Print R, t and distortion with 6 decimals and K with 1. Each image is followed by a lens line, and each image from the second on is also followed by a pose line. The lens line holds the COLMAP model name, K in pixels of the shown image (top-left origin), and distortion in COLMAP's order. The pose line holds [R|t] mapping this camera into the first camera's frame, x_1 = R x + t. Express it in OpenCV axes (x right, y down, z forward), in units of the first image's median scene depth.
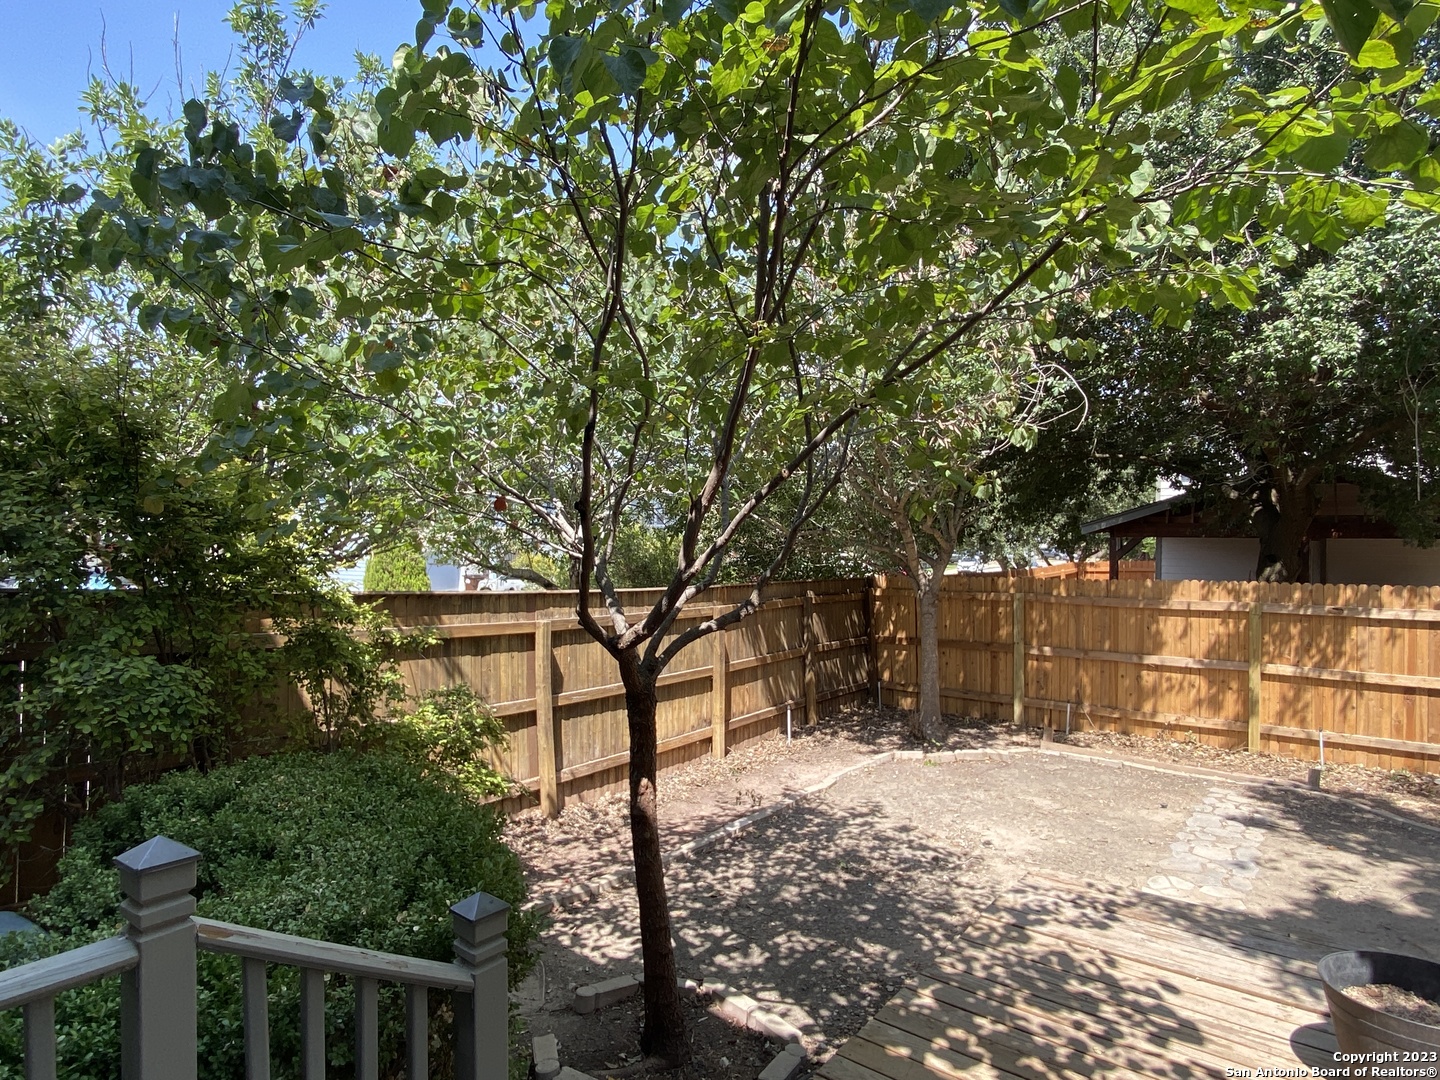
lens RADIAL K [[821.3, 0, 720.8], [0, 821.3, 535.1], [0, 0, 1]] dist [0.047272, -0.039545]
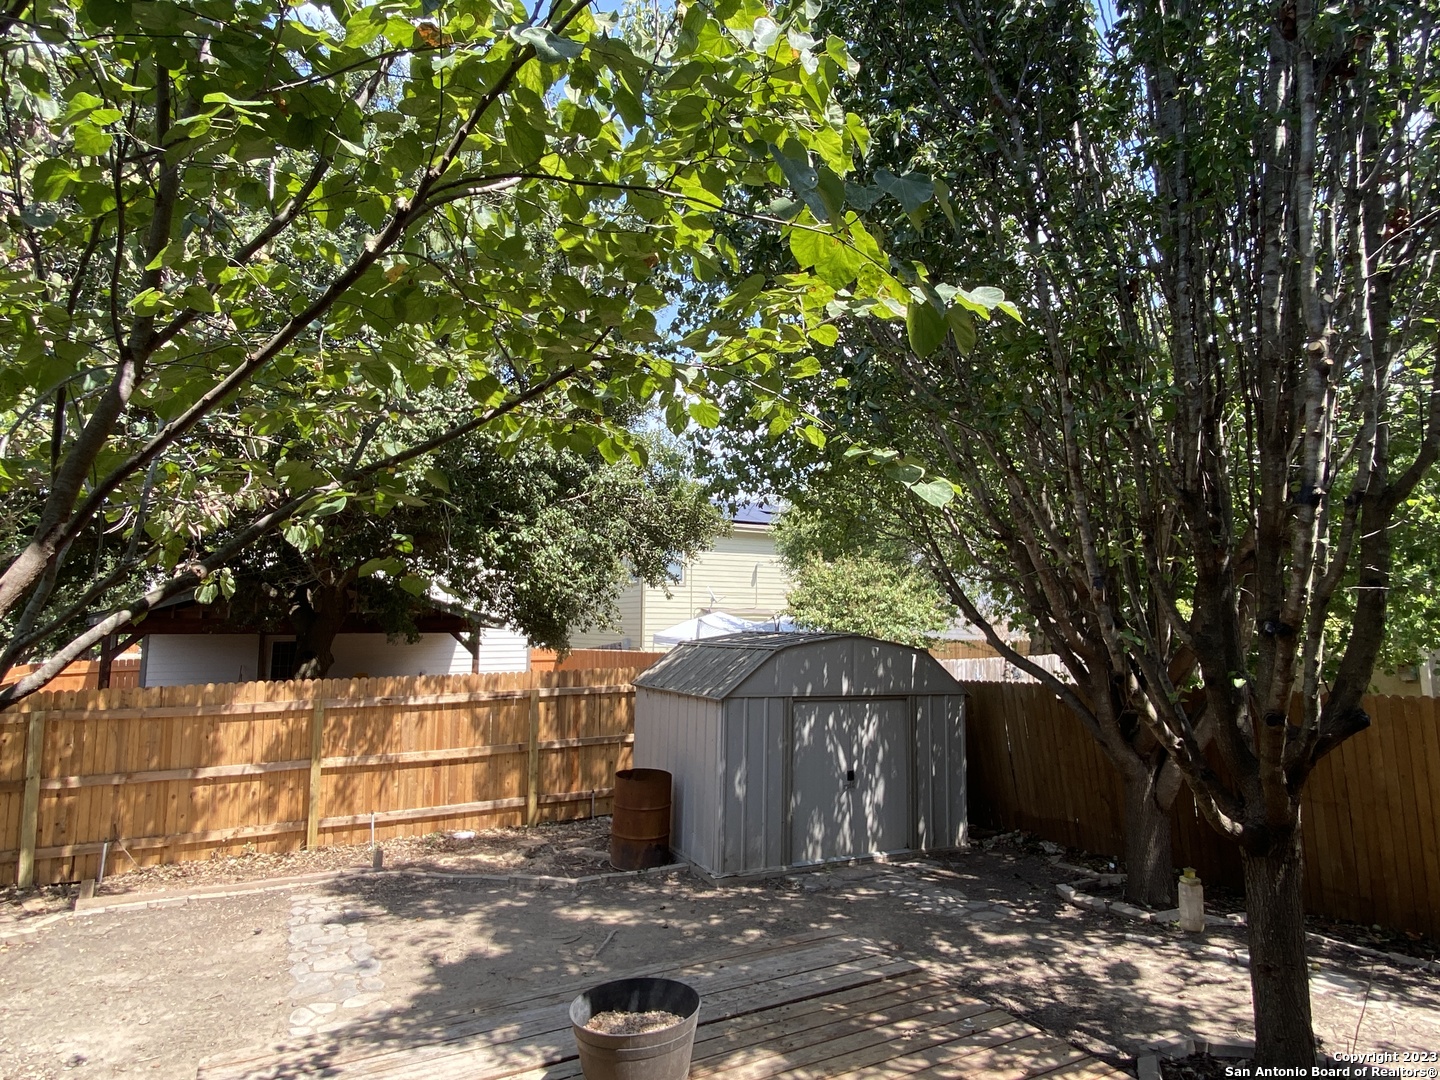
lens RADIAL K [[821.3, 0, 720.8], [0, 821.3, 535.1], [0, 0, 1]] dist [0.047272, -0.039545]
pose [[0.417125, 0.101205, 0.903197, -0.119597], [-0.001891, 0.993875, -0.110492, -0.011217], [-0.908847, 0.044381, 0.414761, 0.111501]]
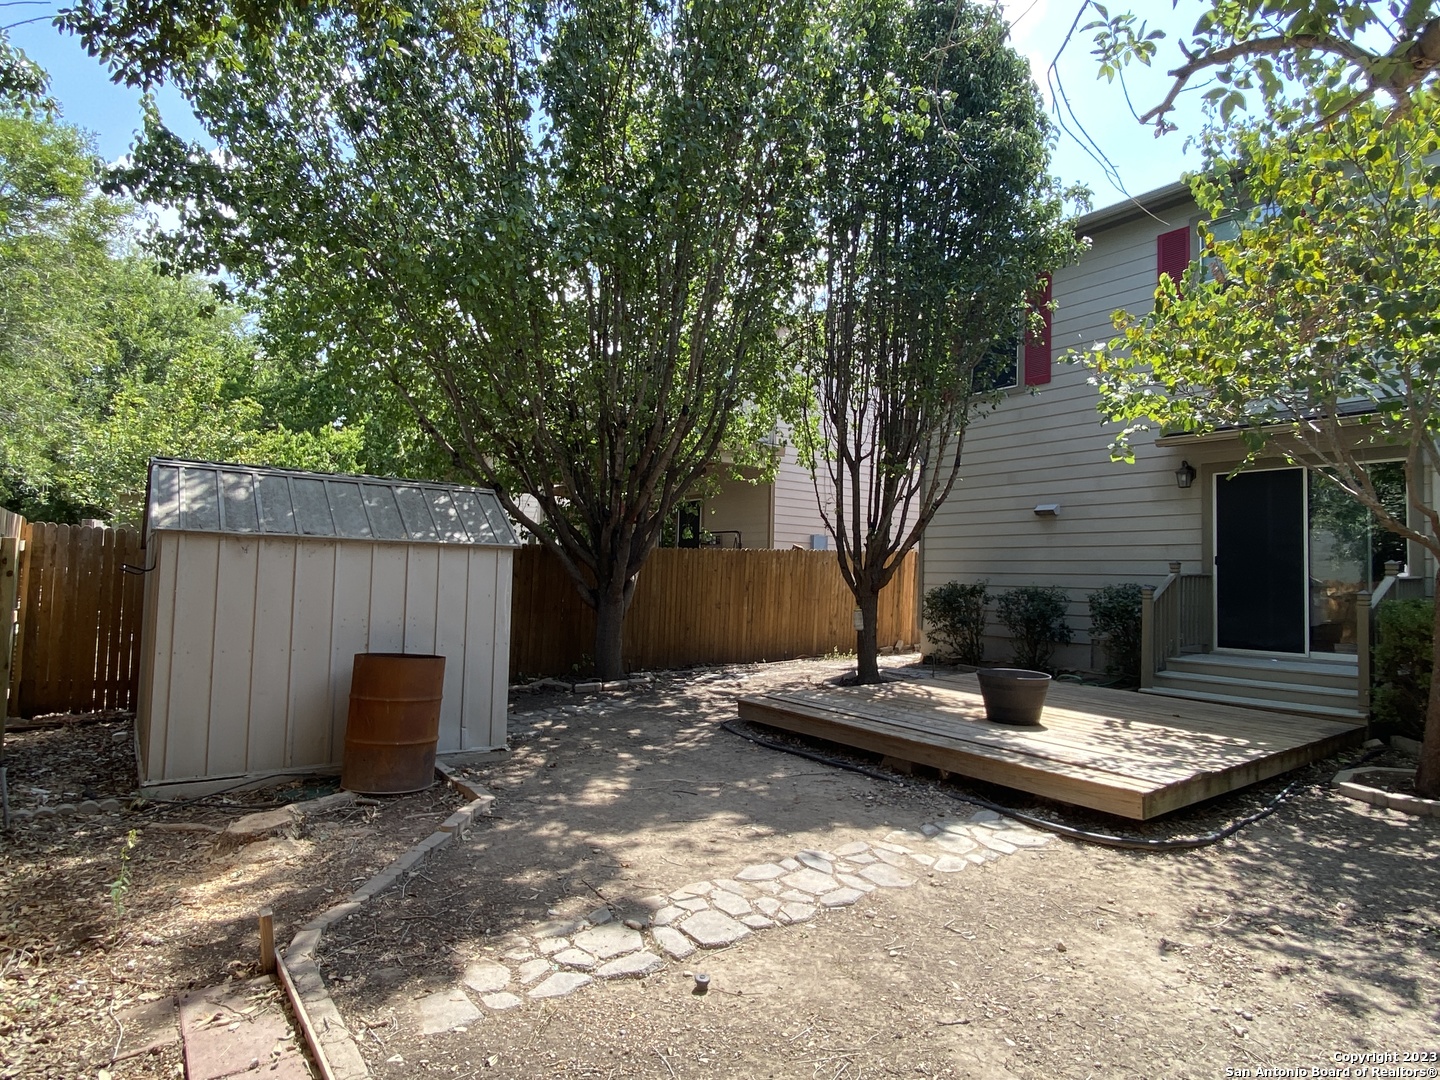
lens RADIAL K [[821.3, 0, 720.8], [0, 821.3, 535.1], [0, 0, 1]] dist [0.047272, -0.039545]
pose [[-0.959237, -0.020527, 0.281858, 0.352974], [-0.031039, 0.998977, -0.032882, 0.089254], [-0.280895, -0.040290, -0.958893, 1.260353]]
